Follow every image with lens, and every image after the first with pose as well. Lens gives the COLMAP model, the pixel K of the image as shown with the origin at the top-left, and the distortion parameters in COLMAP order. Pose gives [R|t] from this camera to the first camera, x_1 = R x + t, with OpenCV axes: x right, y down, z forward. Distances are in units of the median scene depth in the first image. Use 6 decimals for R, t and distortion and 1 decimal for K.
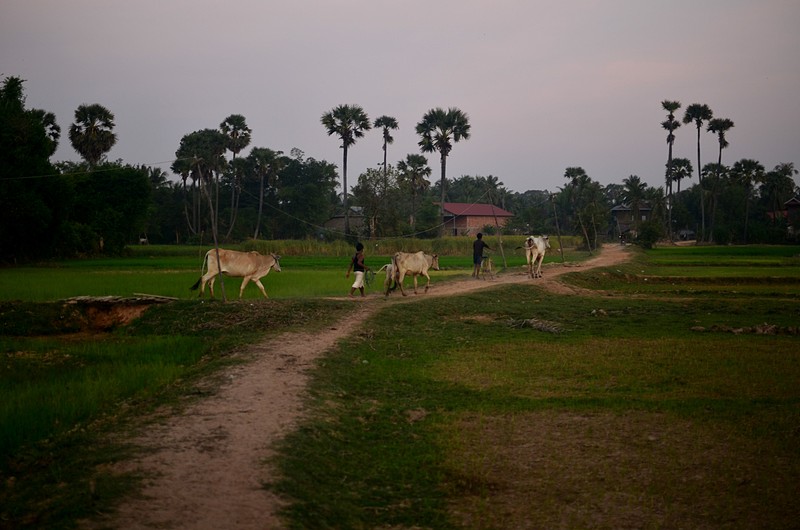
lens RADIAL K [[1179.0, 0, 400.1], [0, 1179.0, 265.7], [0, 0, 1]] dist [-0.157158, 0.000000]
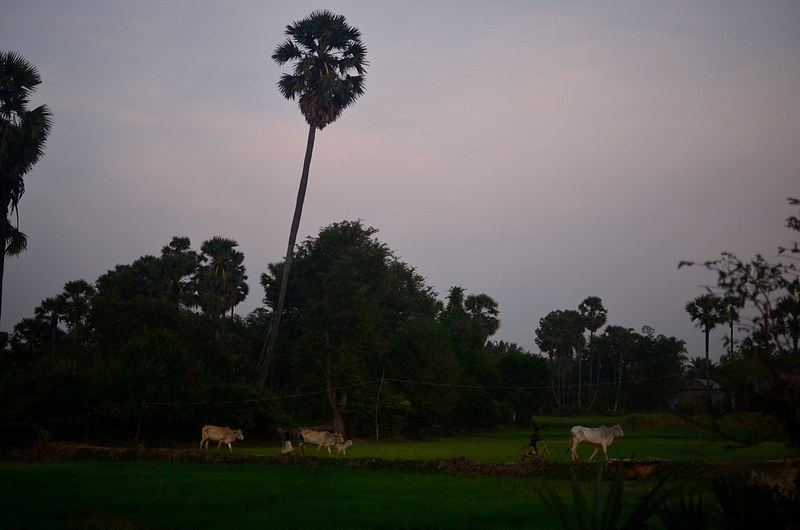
lens RADIAL K [[1179.0, 0, 399.9], [0, 1179.0, 264.3], [0, 0, 1]] dist [-0.157158, 0.000000]
pose [[0.962491, -0.024098, -0.270243, -0.016579], [-0.014768, 0.989918, -0.140872, -0.001297], [0.270913, 0.139579, 0.952431, -0.102808]]
